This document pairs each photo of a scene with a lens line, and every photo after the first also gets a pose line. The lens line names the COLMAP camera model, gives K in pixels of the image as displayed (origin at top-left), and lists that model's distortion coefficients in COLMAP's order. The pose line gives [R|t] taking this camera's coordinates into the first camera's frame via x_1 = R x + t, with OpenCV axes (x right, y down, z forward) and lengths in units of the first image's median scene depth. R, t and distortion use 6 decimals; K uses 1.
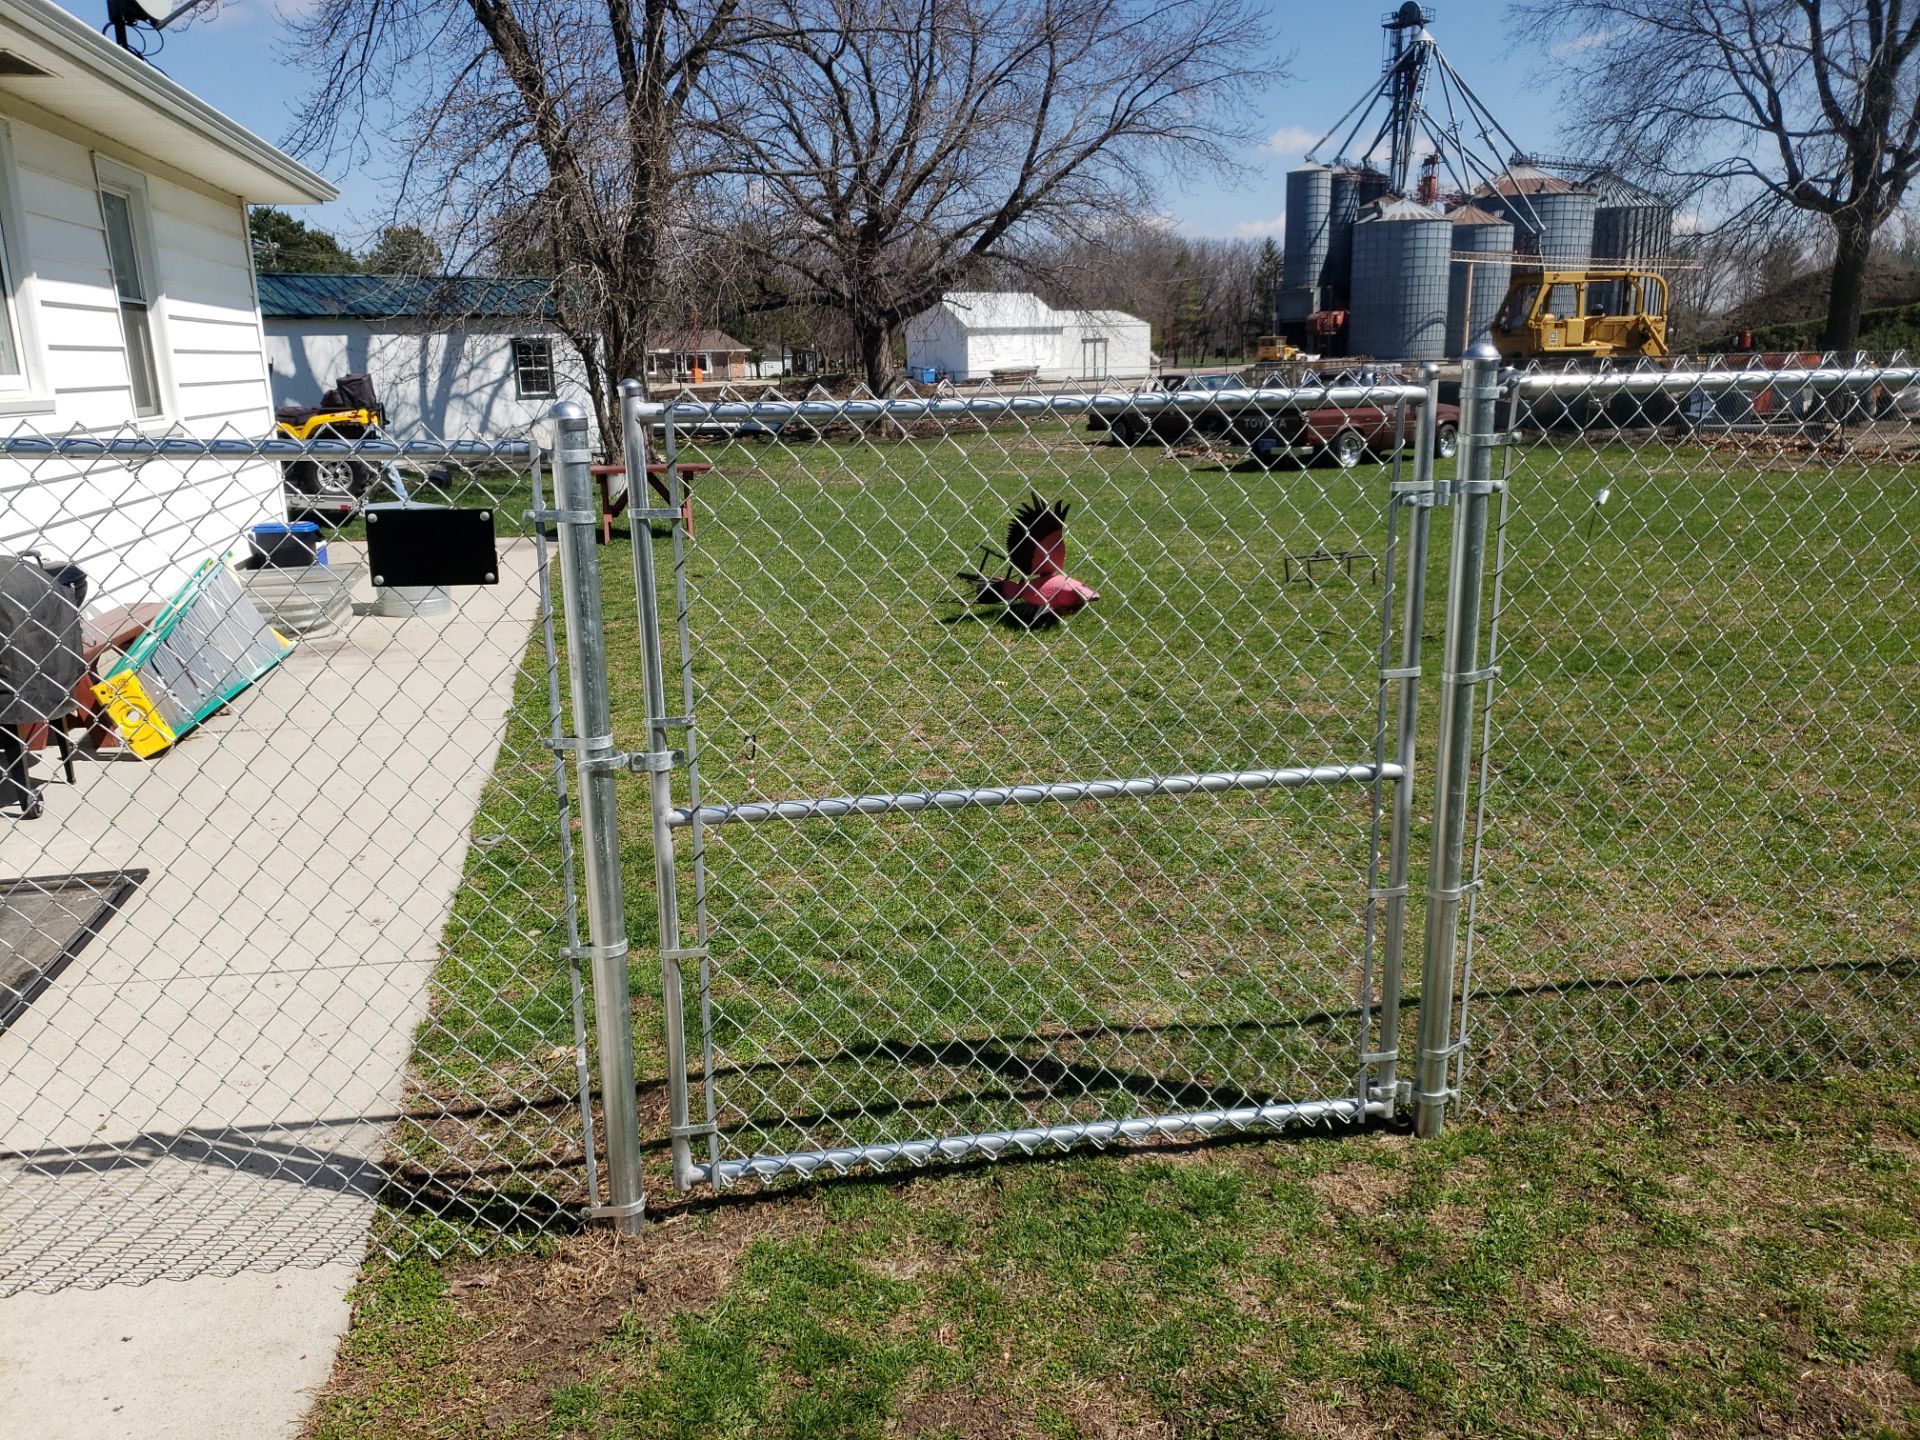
lens RADIAL K [[1500.4, 0, 918.2], [0, 1500.4, 733.3], [0, 0, 1]] dist [0.037397, -0.021615]
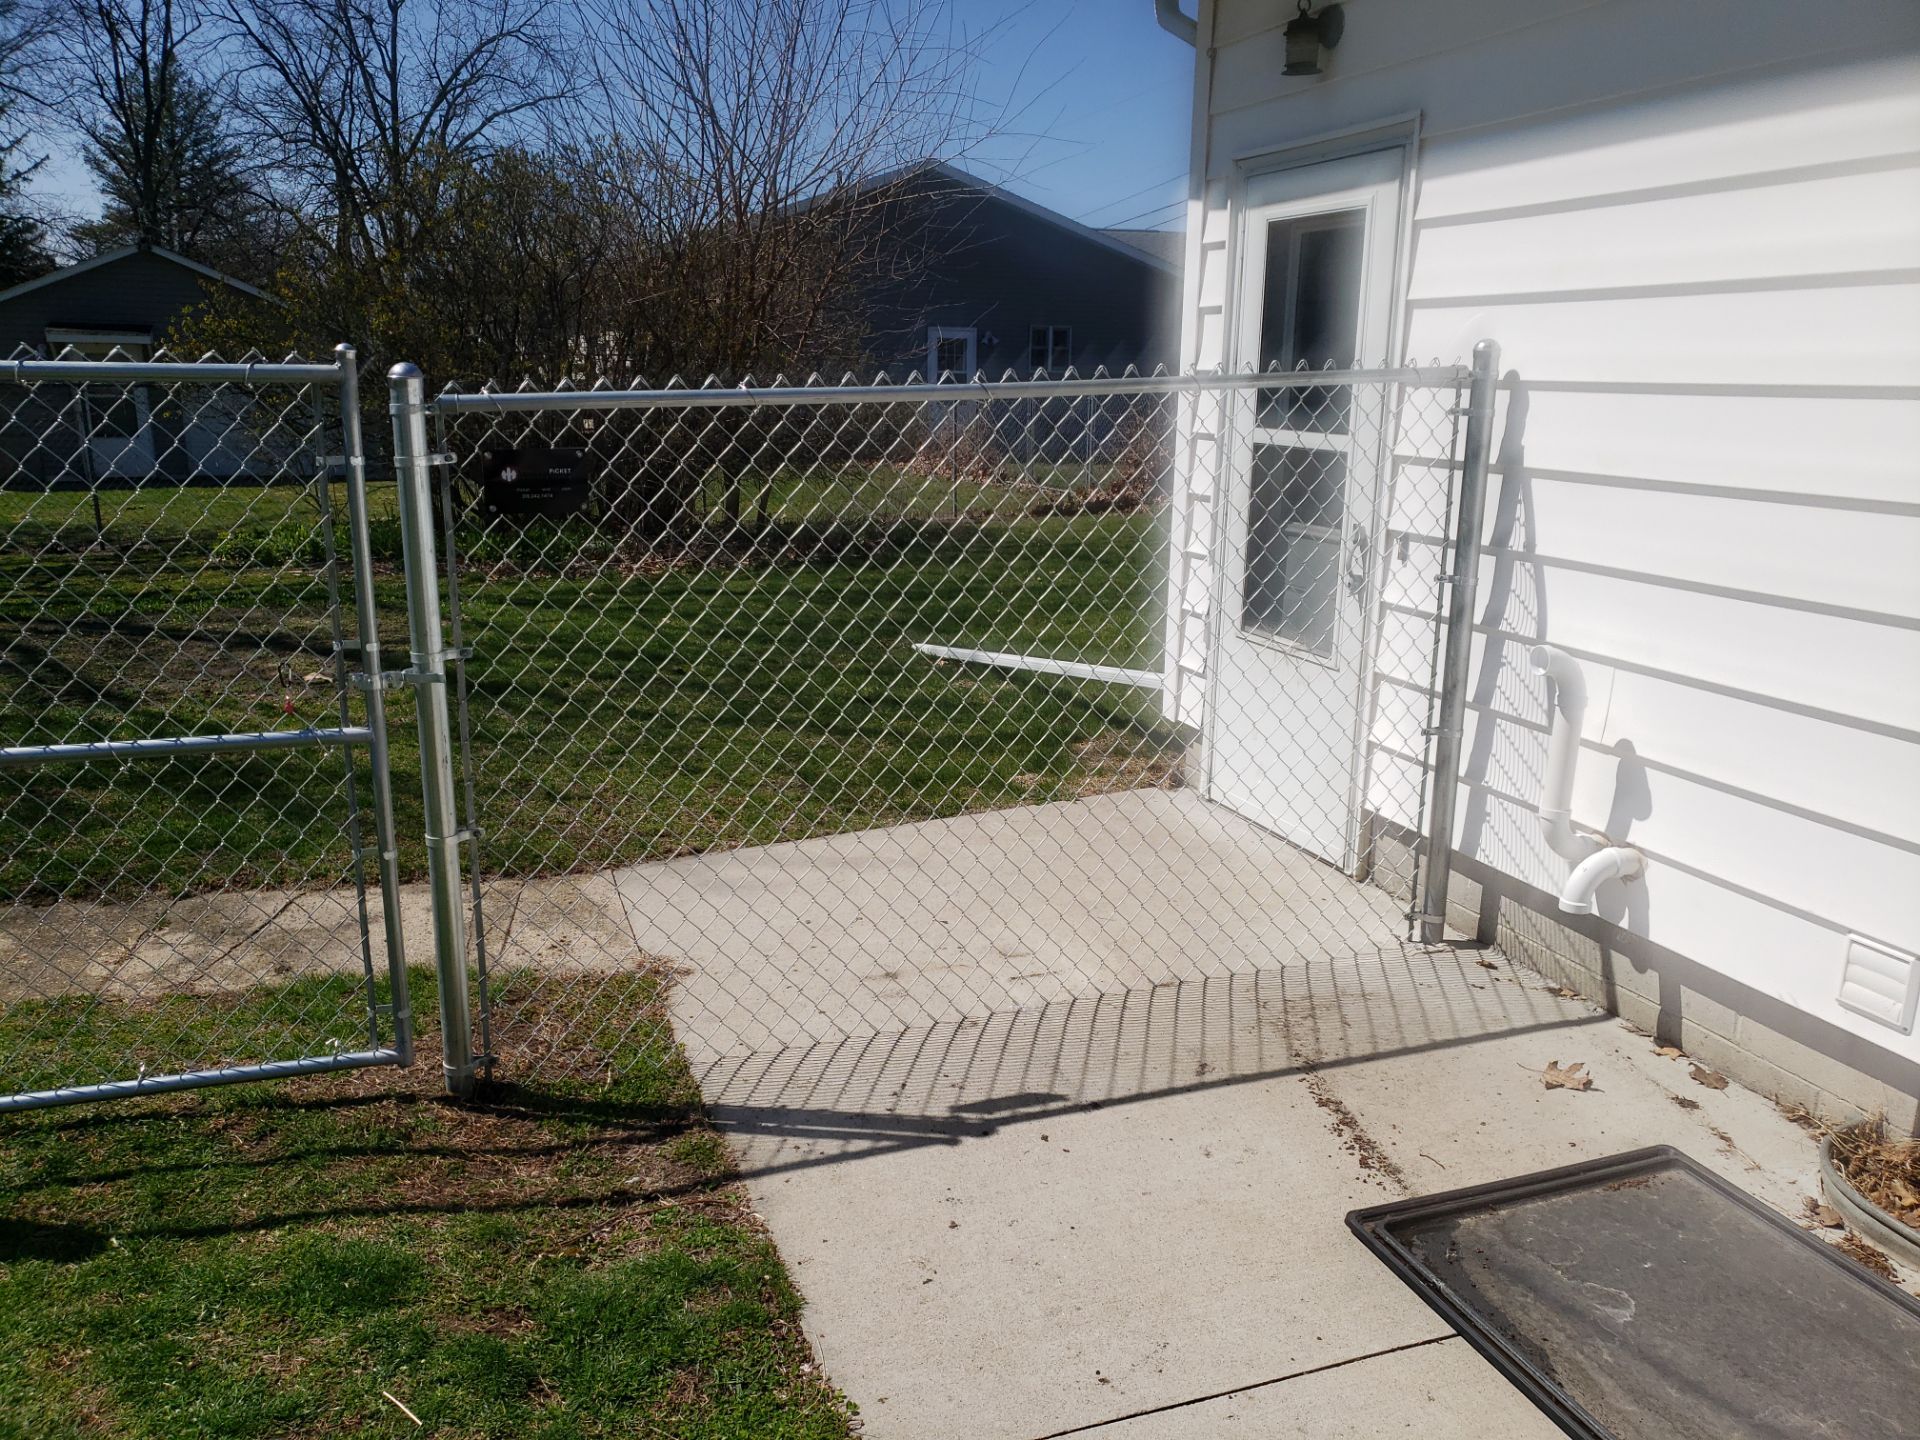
lens RADIAL K [[1500.4, 0, 968.9], [0, 1500.4, 728.1], [0, 0, 1]] dist [0.037397, -0.021615]
pose [[-0.988656, 0.050673, -0.141388, -0.245065], [-0.020775, 0.886181, 0.462873, -0.264854], [0.148751, 0.460559, -0.875076, 1.121311]]
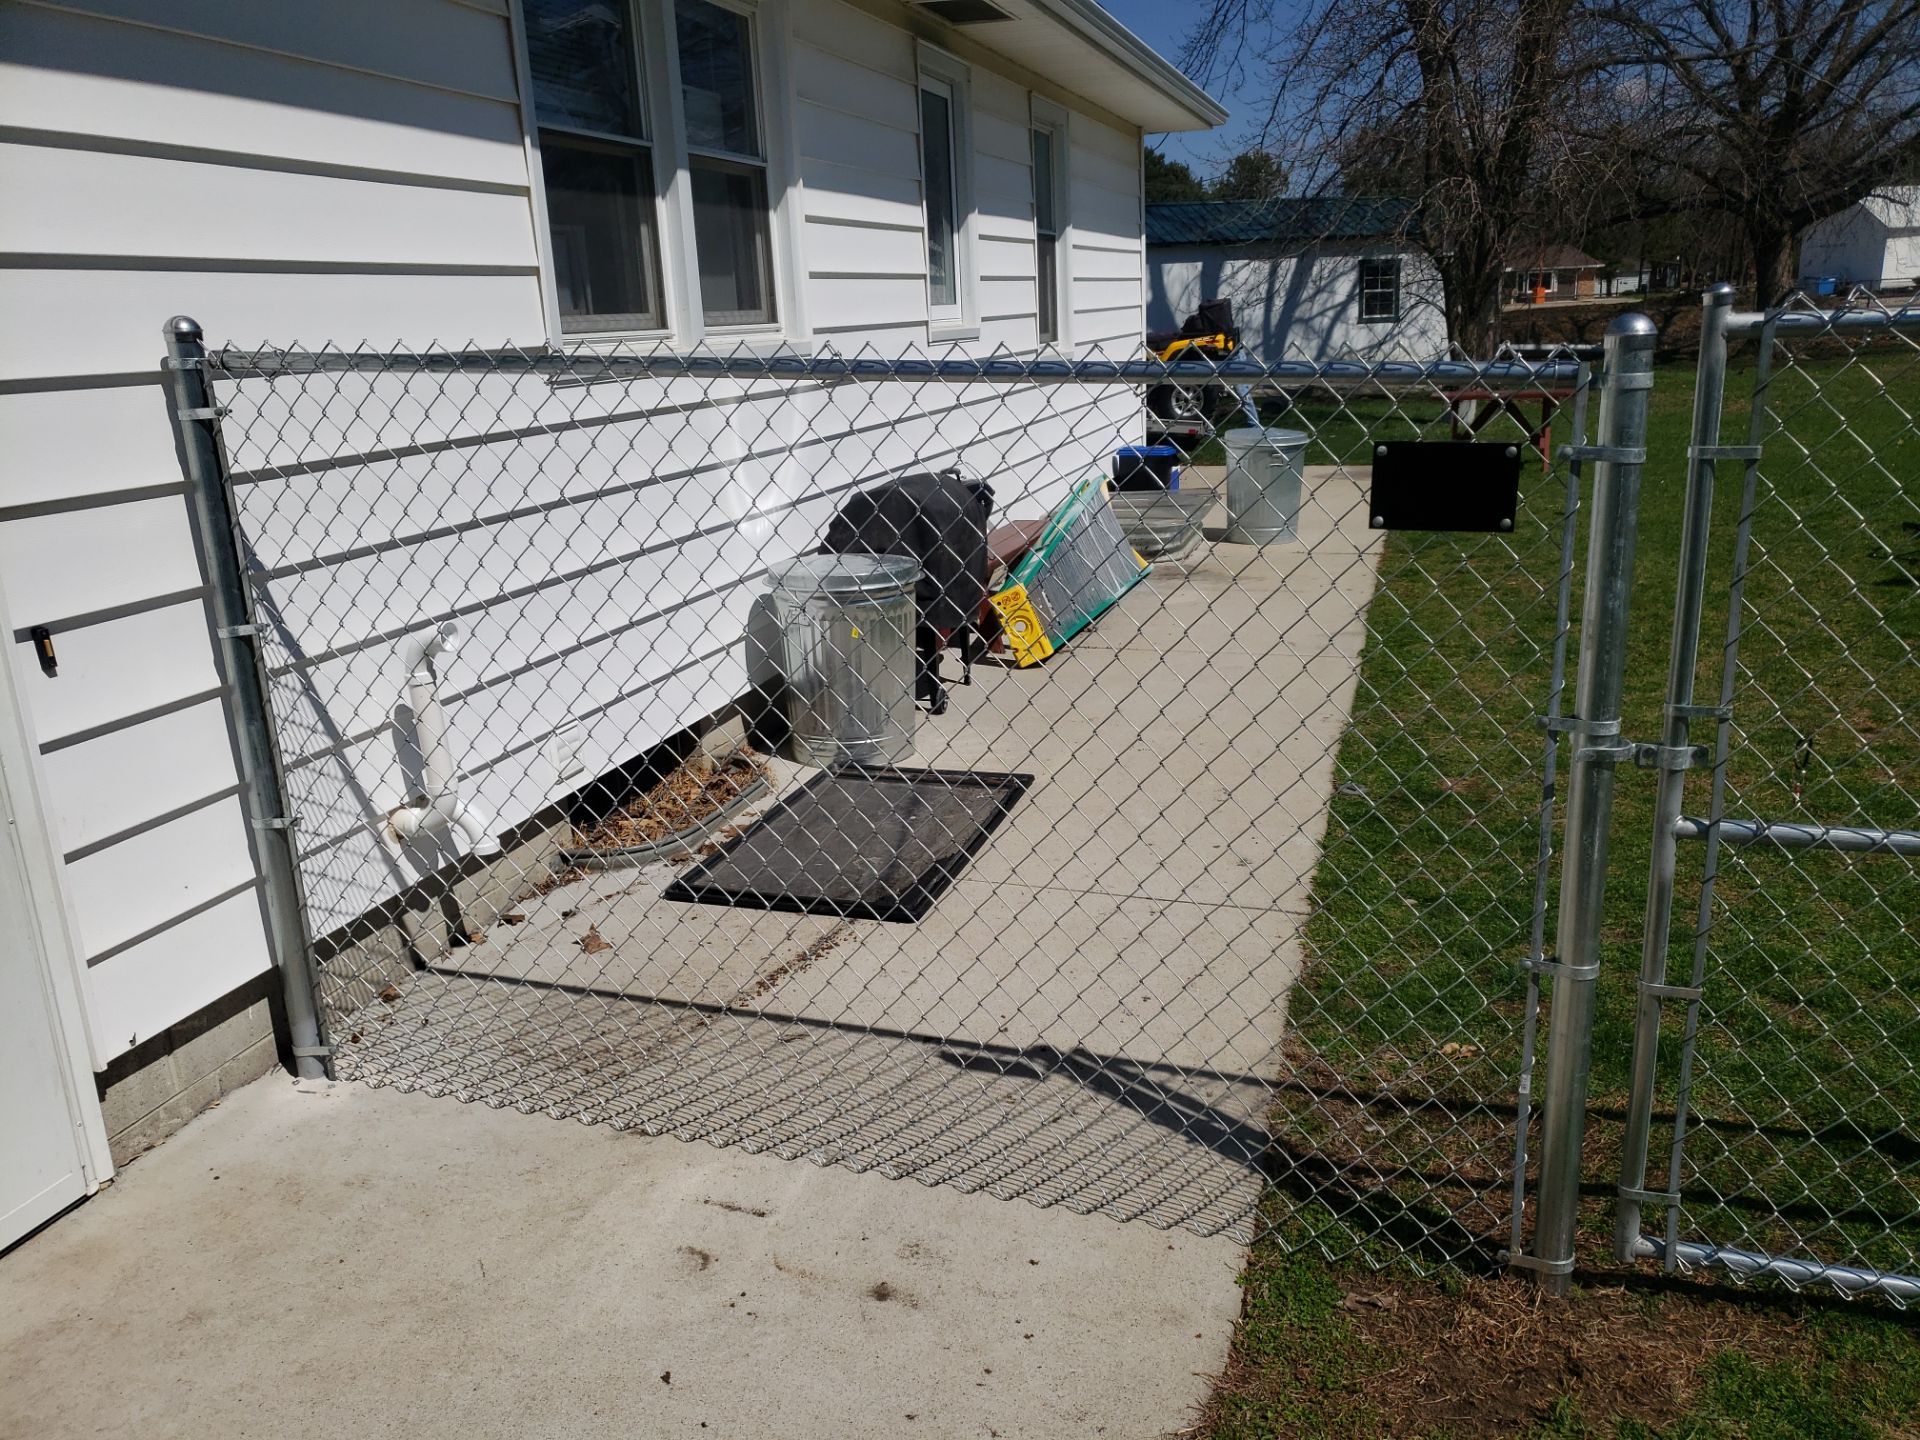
lens RADIAL K [[1500.4, 0, 974.1], [0, 1500.4, 729.3], [0, 0, 1]] dist [0.037397, -0.021615]
pose [[0.884107, 0.113153, -0.453378, -0.073747], [-0.092680, 0.993425, 0.067206, -0.008732], [0.458002, -0.017398, 0.888781, 0.050870]]
